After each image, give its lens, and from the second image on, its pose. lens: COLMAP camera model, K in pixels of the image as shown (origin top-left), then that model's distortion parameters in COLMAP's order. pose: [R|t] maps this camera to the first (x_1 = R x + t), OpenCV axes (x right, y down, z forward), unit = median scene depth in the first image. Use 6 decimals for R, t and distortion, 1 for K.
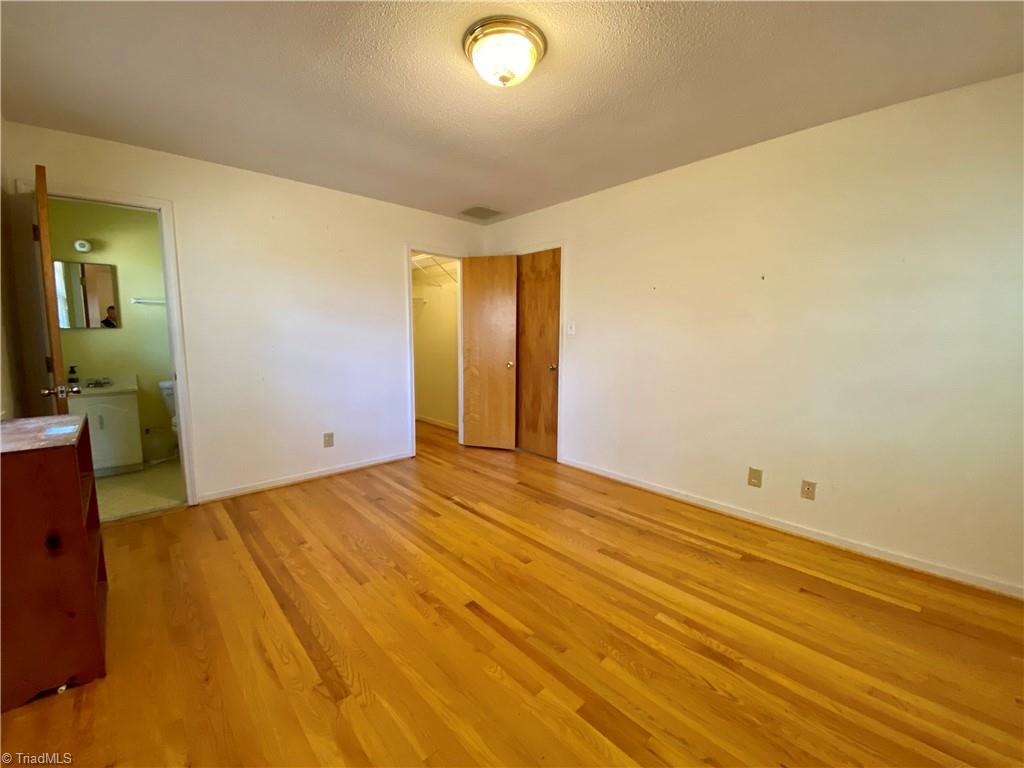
lens RADIAL K [[414.2, 0, 514.7], [0, 414.2, 381.7], [0, 0, 1]] dist [0.028900, -0.024065]
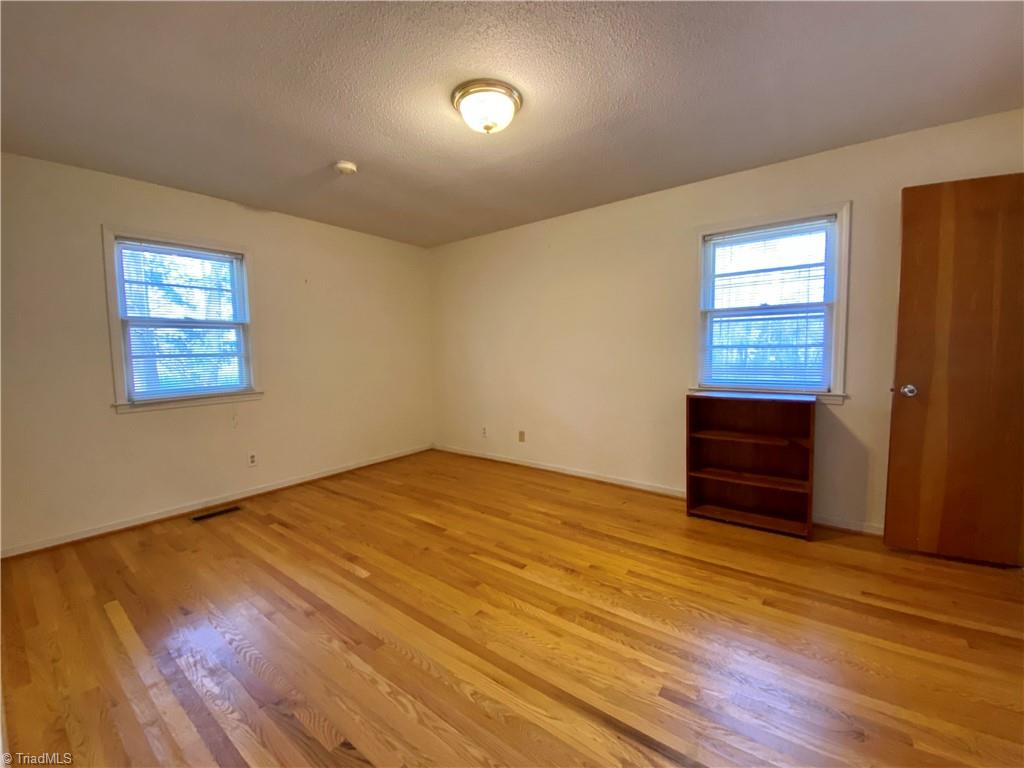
lens RADIAL K [[414.2, 0, 514.7], [0, 414.2, 381.7], [0, 0, 1]] dist [0.028900, -0.024065]
pose [[-0.984908, 0.025212, -0.171233, 0.092139], [-0.007967, 0.981680, 0.190368, -0.186704], [0.172896, 0.188860, -0.966664, 1.750072]]
